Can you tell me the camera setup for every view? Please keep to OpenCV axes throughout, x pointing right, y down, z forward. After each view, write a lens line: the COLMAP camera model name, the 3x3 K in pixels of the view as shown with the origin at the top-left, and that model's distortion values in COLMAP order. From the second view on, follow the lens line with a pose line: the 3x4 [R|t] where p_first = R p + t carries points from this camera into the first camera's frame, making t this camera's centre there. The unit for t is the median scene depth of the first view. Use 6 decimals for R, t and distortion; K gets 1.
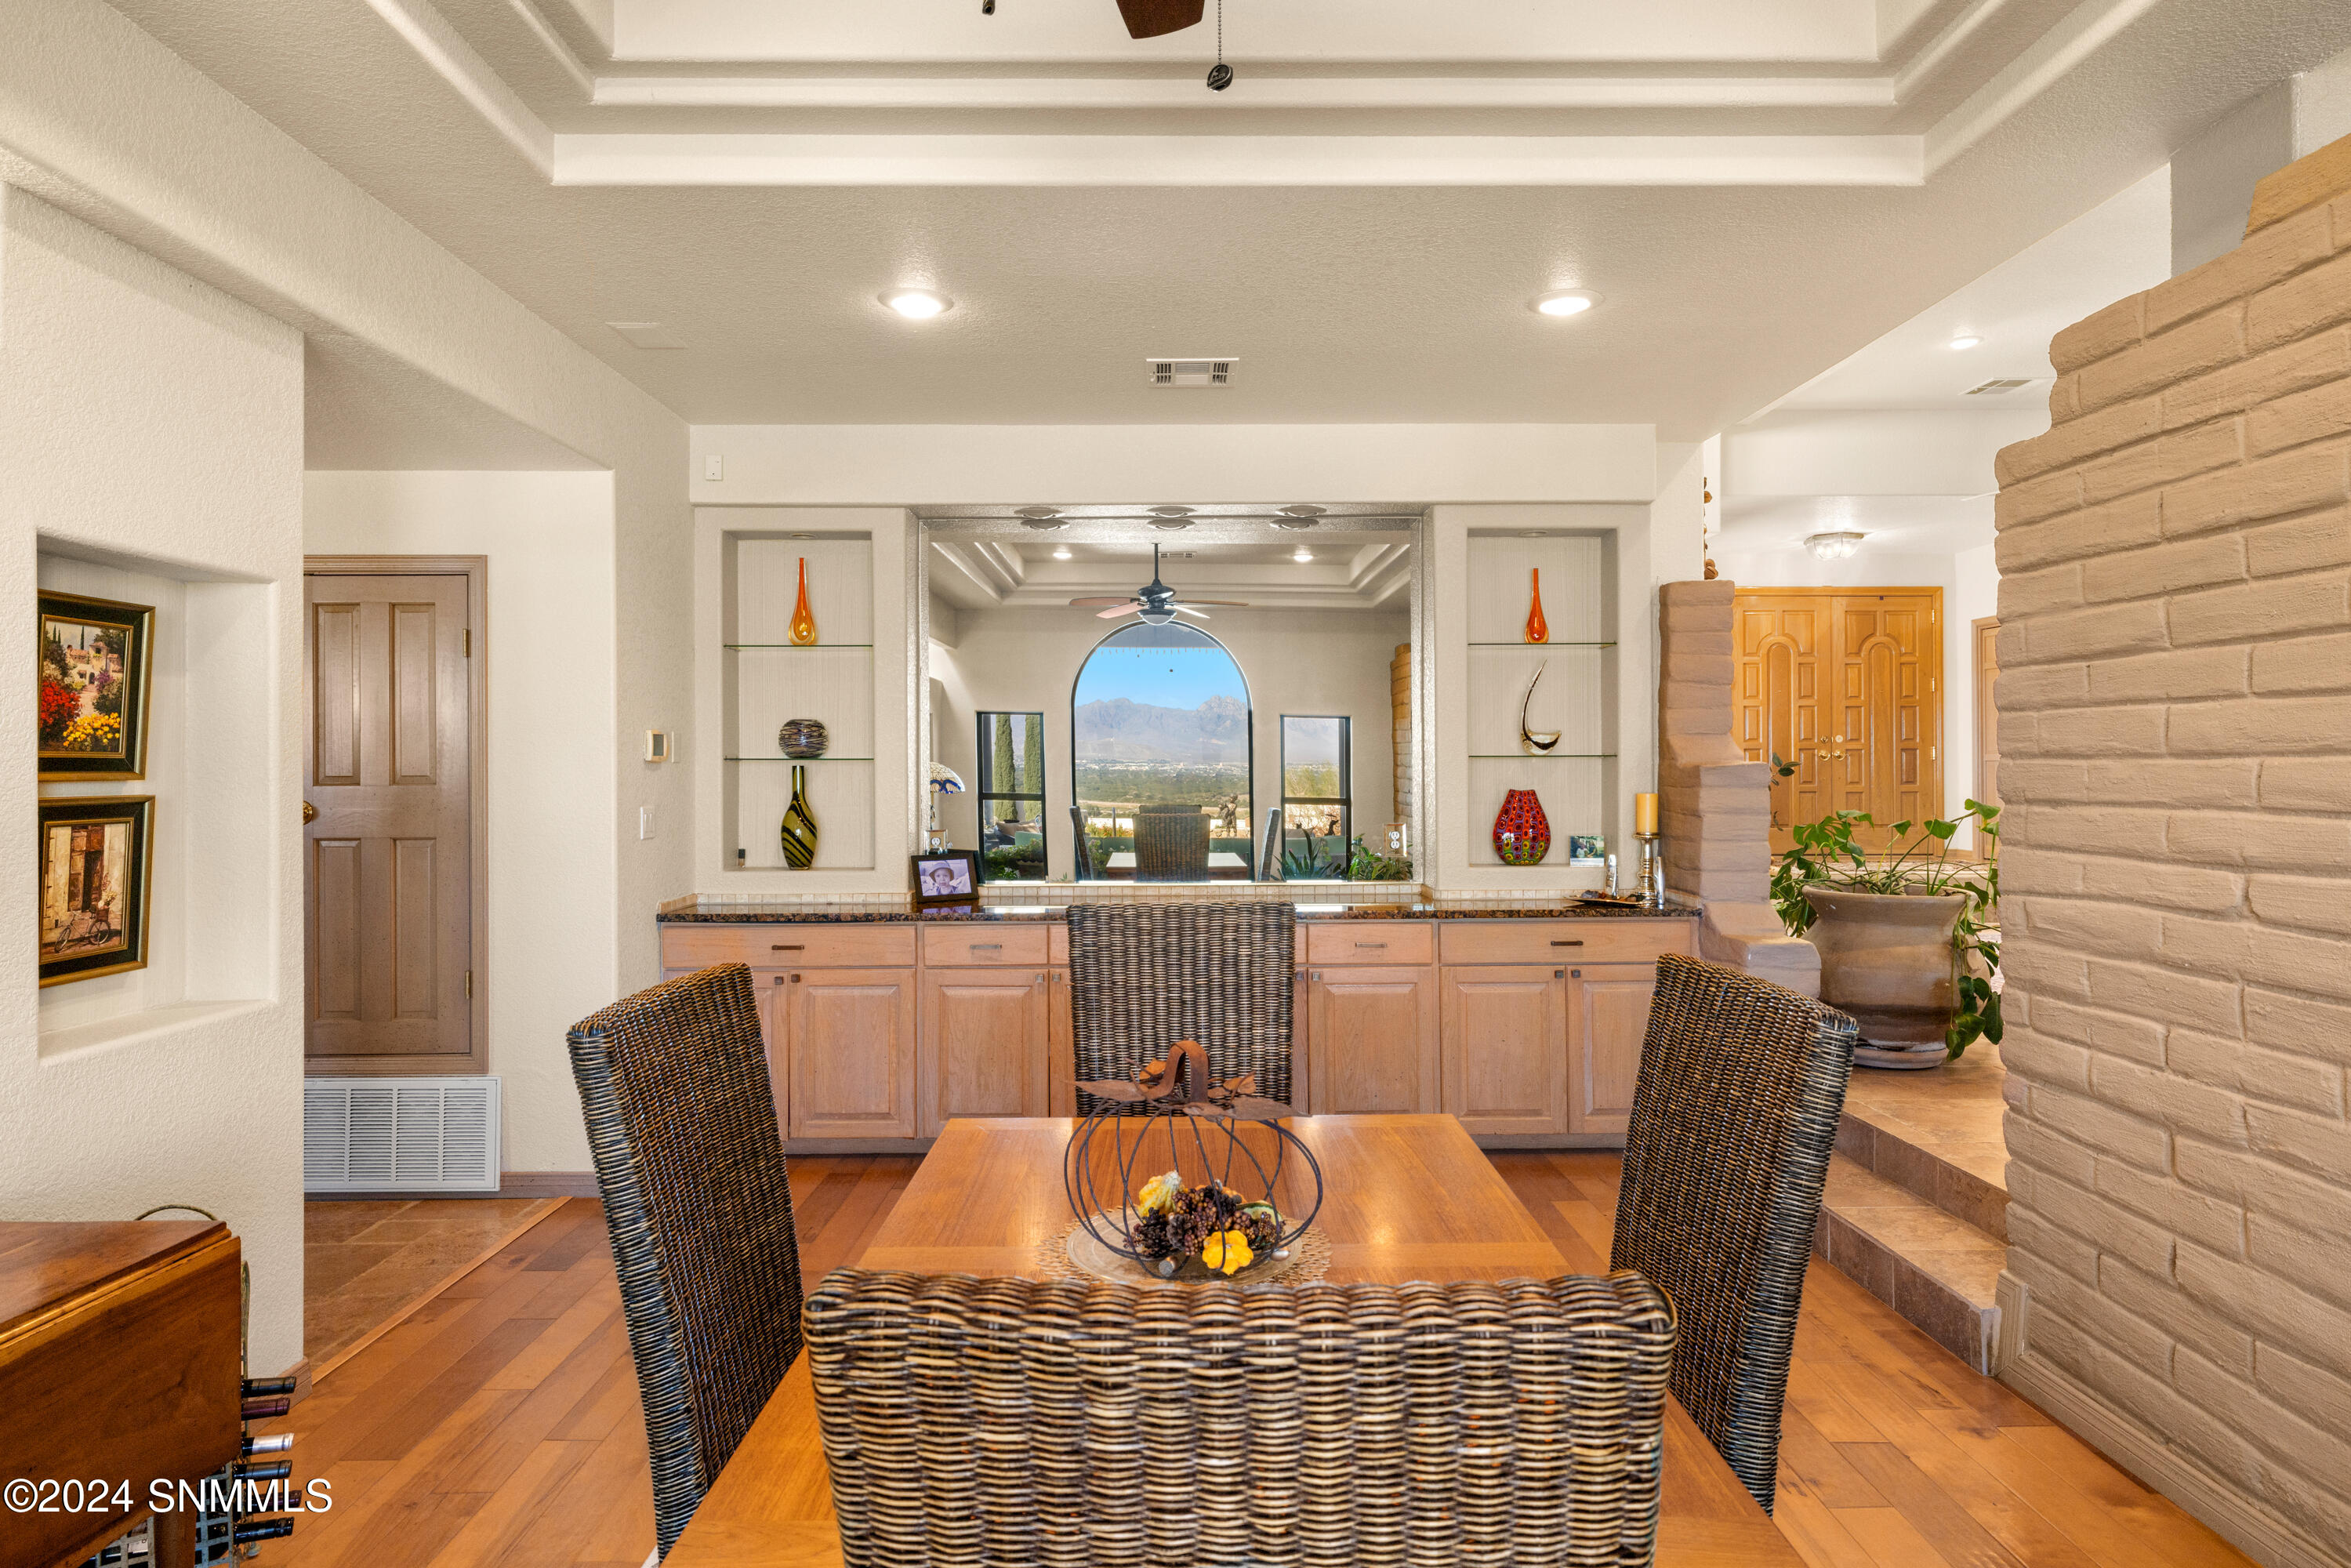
lens RADIAL K [[1331.4, 0, 1173.9], [0, 1331.4, 786.3], [0, 0, 1]] dist [-0.000632, -0.000856]
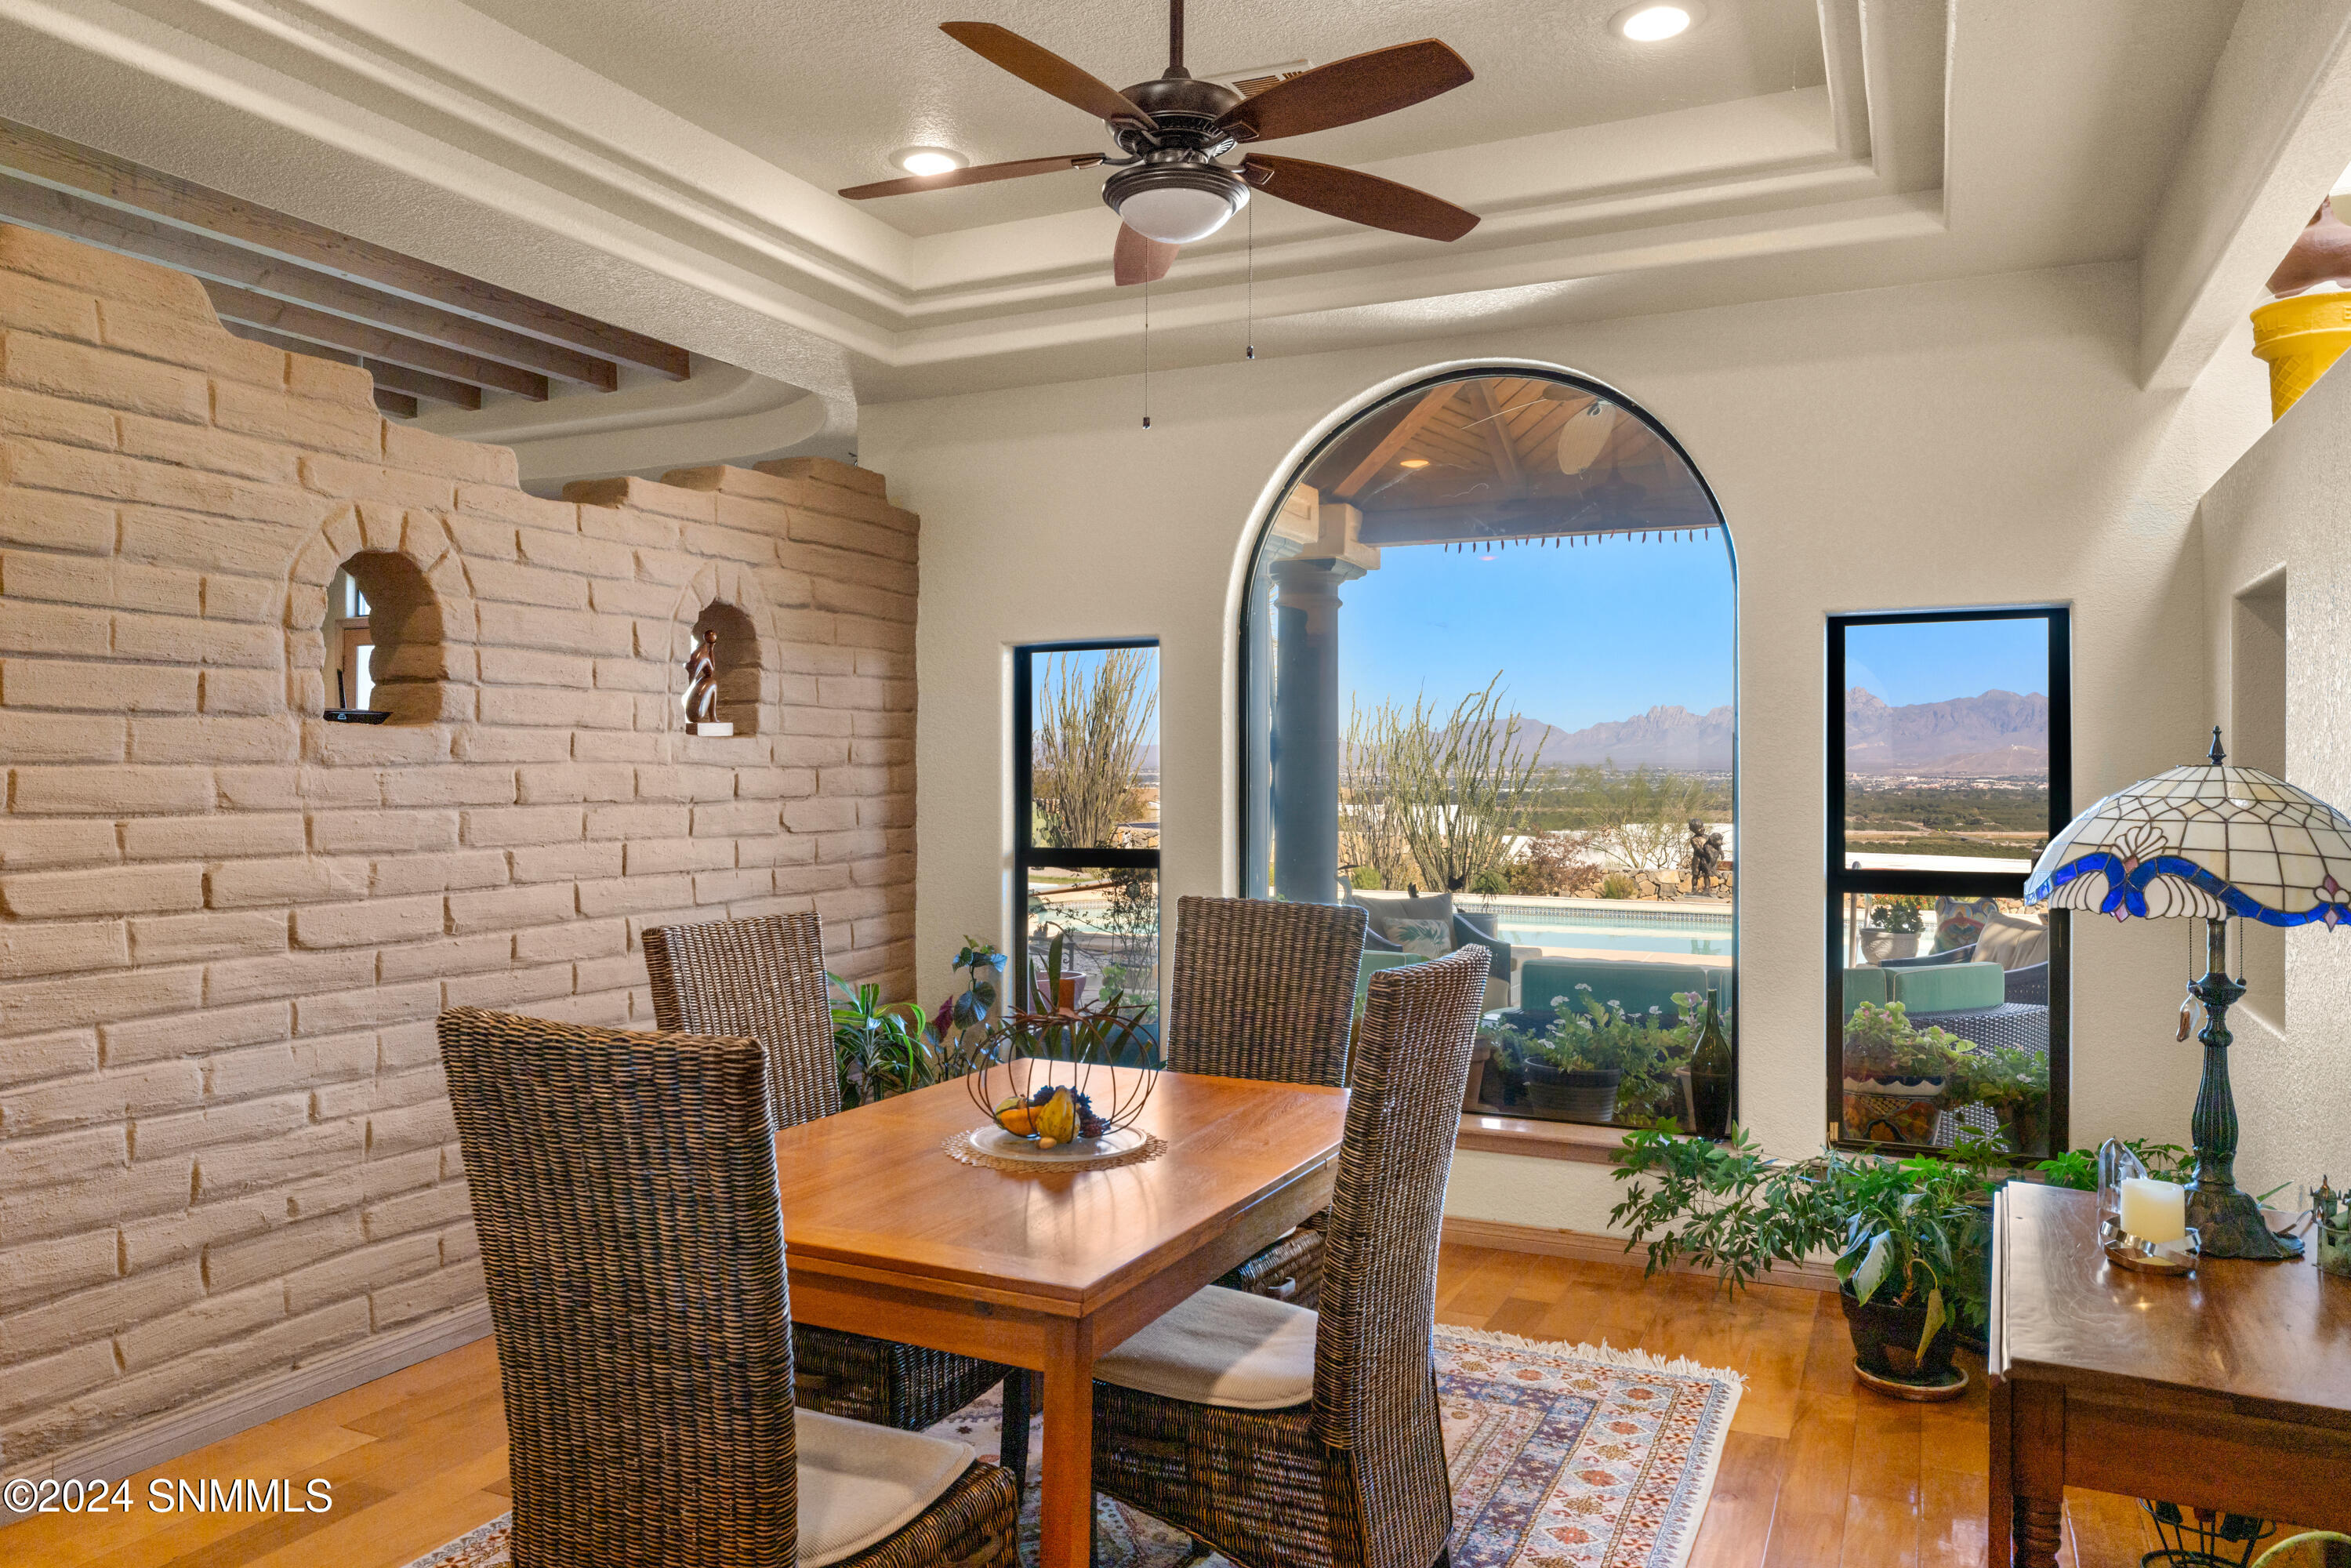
lens RADIAL K [[1601.5, 0, 1174.7], [0, 1601.5, 782.0], [0, 0, 1]] dist [0.000877, 0.000133]
pose [[-0.902879, -0.004024, 0.429876, -0.597437], [-0.001533, 0.999980, 0.006141, -0.018963], [-0.429892, 0.004885, -0.902867, 1.830659]]
